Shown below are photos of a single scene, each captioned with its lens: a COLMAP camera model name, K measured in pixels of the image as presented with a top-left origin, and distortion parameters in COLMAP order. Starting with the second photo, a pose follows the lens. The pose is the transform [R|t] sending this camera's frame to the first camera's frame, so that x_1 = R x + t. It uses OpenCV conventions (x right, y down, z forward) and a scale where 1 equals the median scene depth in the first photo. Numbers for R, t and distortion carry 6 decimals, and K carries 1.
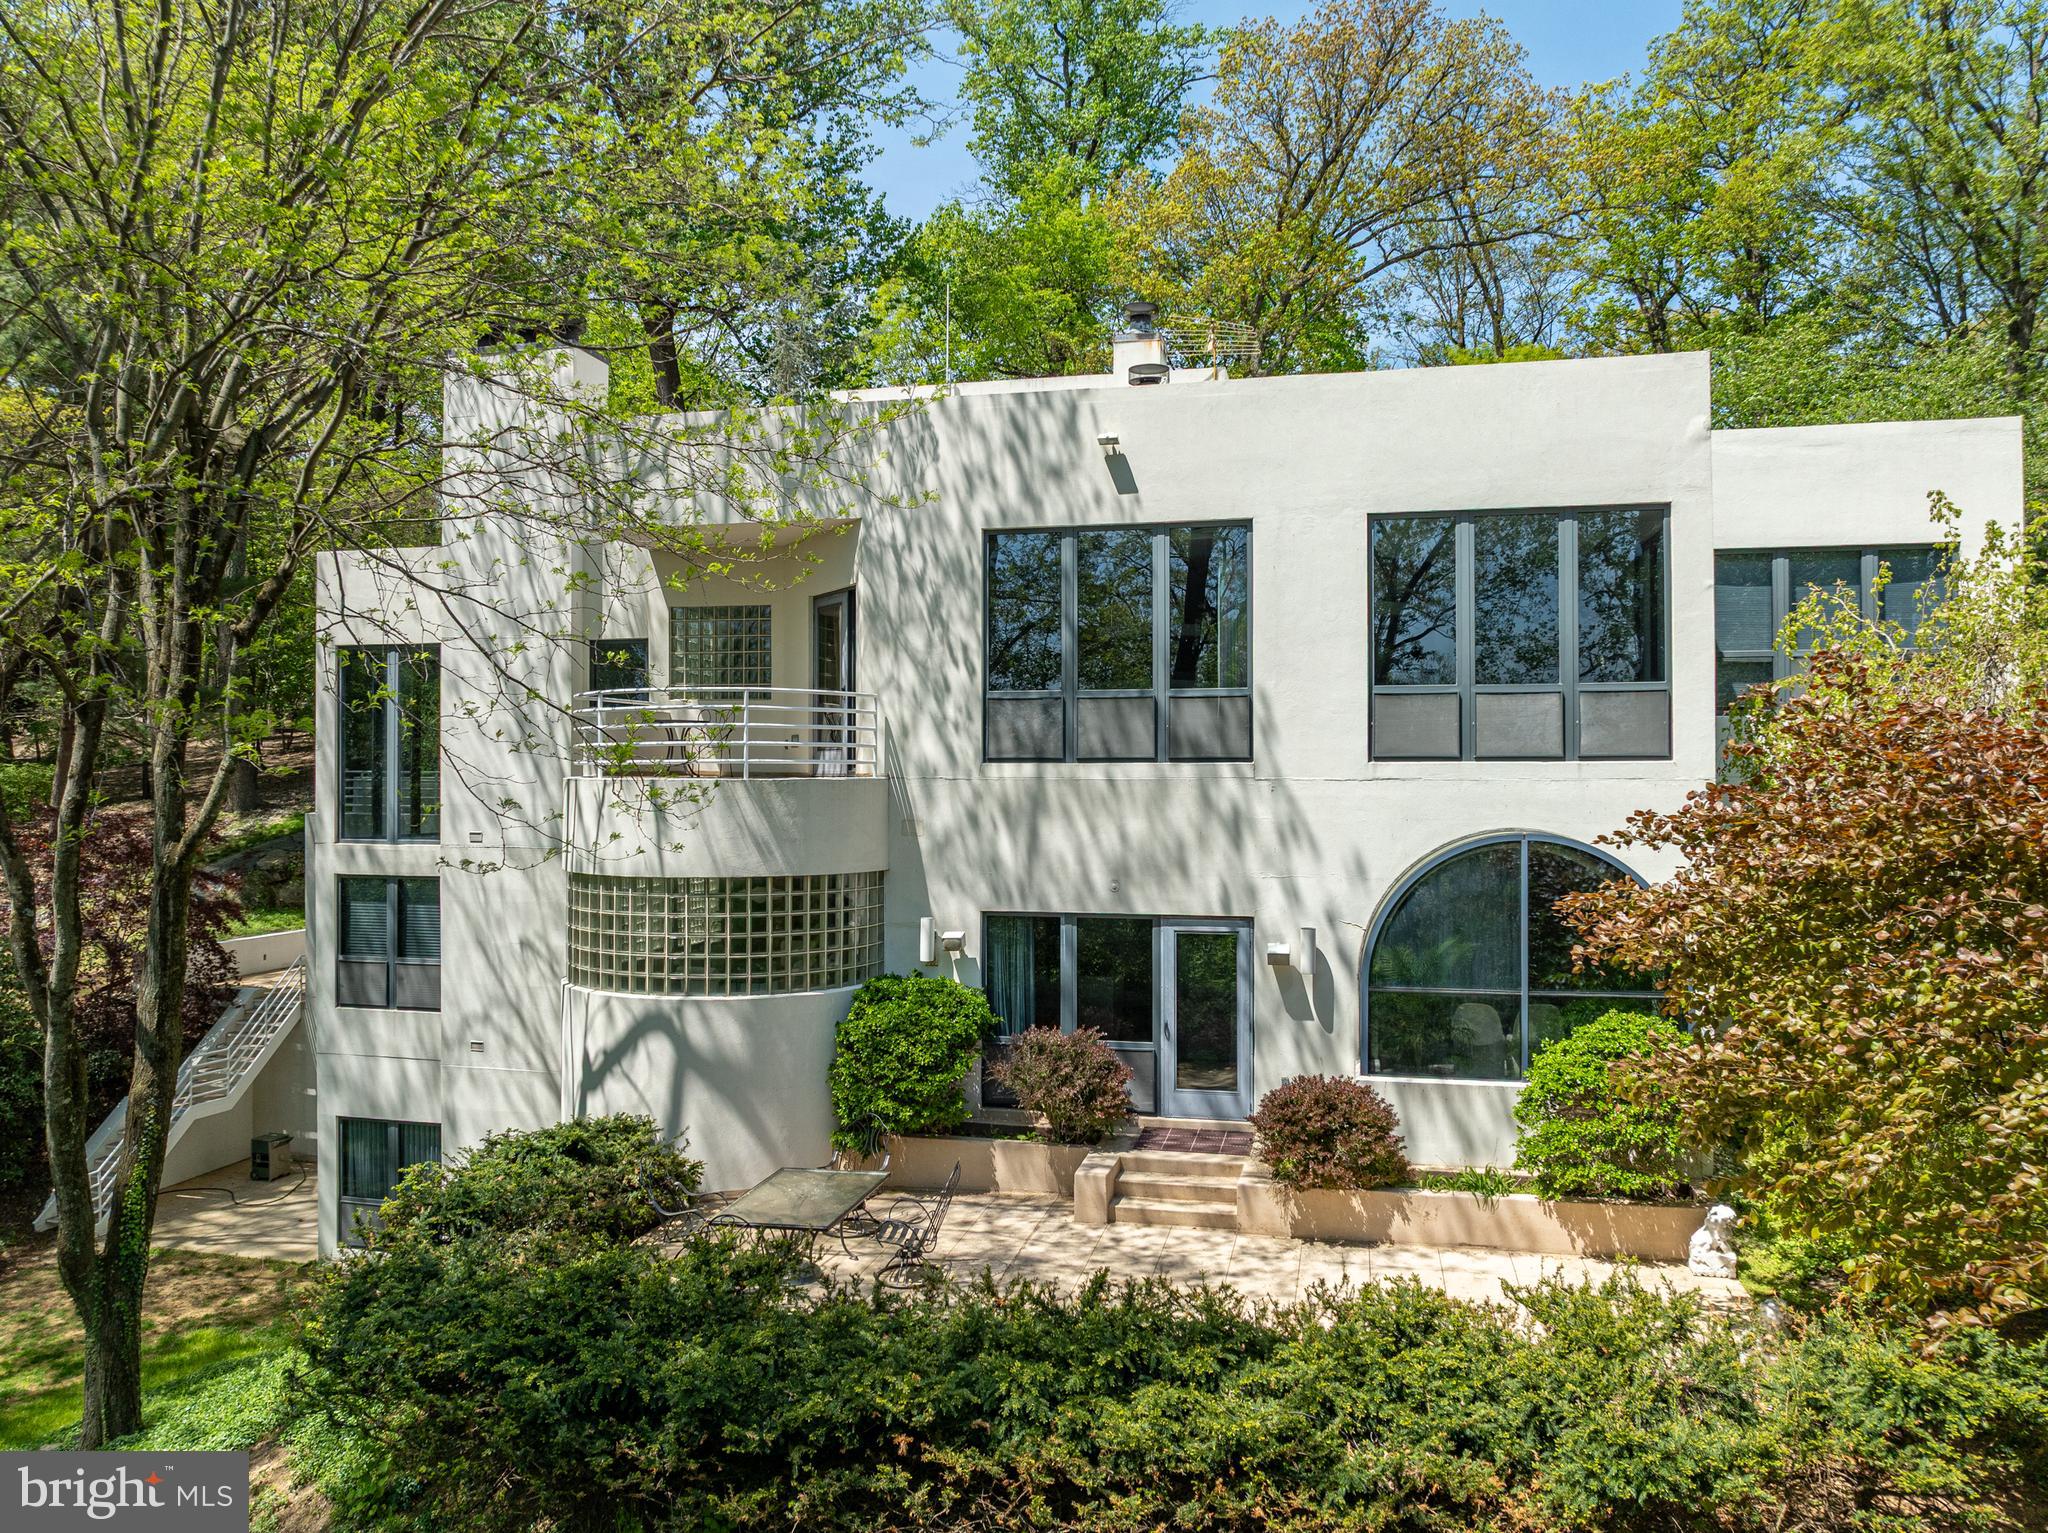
lens RADIAL K [[1423.9, 0, 1024.0], [0, 1423.9, 766.5], [0, 0, 1]] dist [-0.039028, 0.010785]
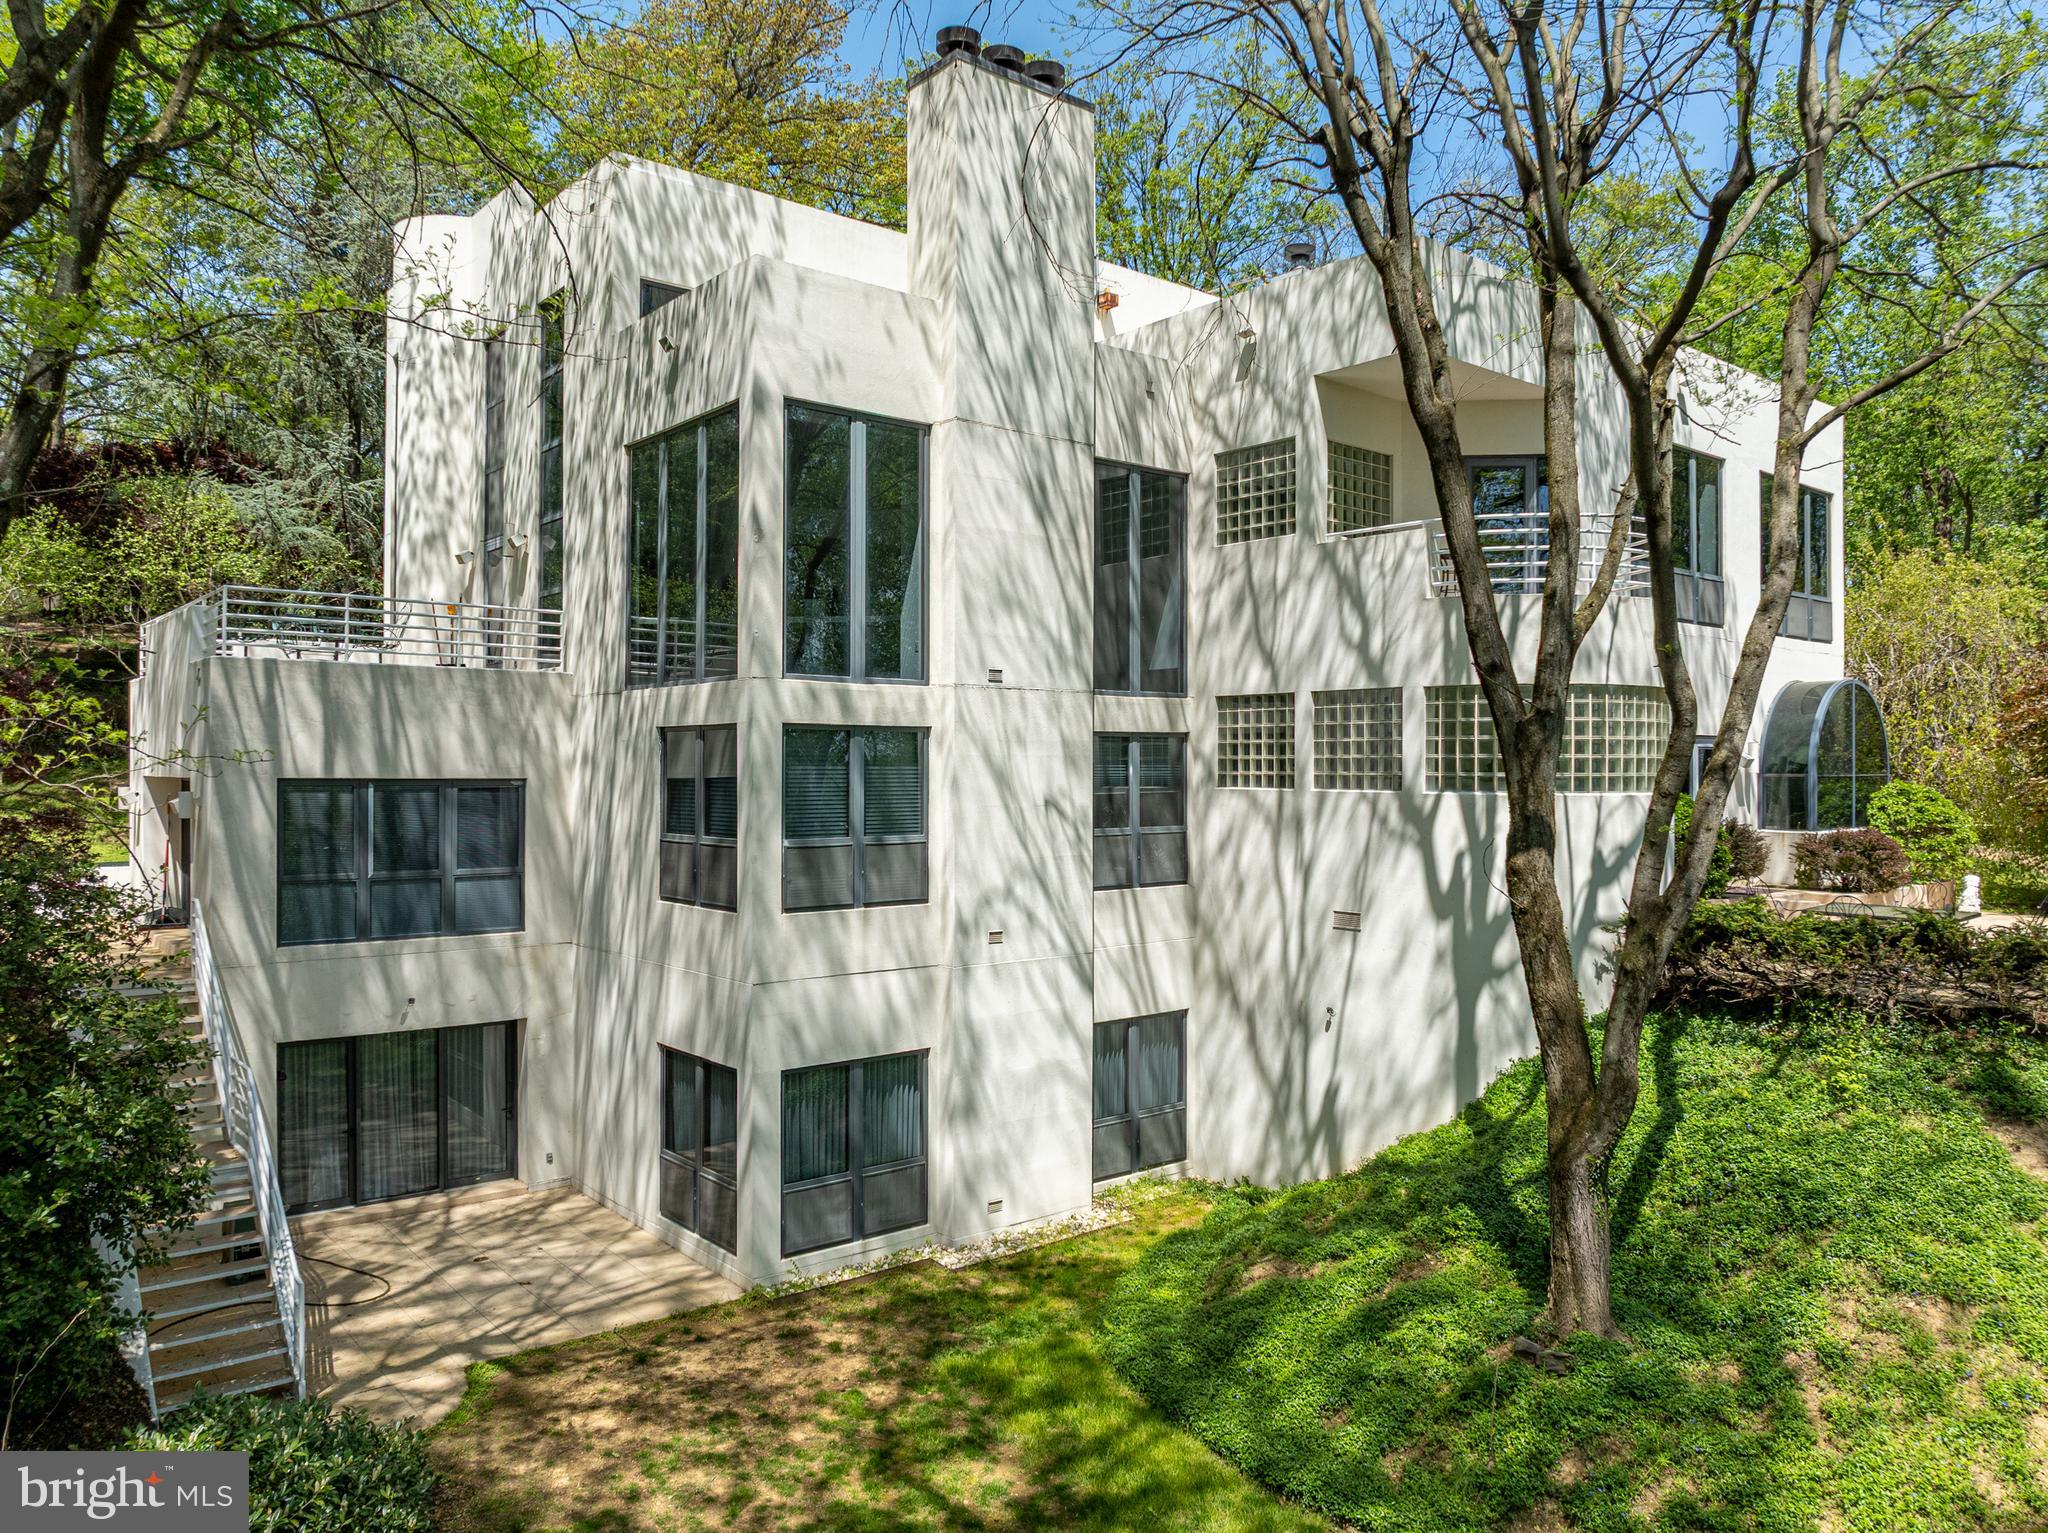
lens RADIAL K [[1415.4, 0, 1024.0], [0, 1415.4, 766.5], [0, 0, 1]] dist [-0.035082, -0.004803]
pose [[0.602842, 0.001655, 0.797859, -1.461207], [-0.006609, 0.999974, 0.002920, 0.141840], [-0.797833, -0.007033, 0.602837, 0.725754]]
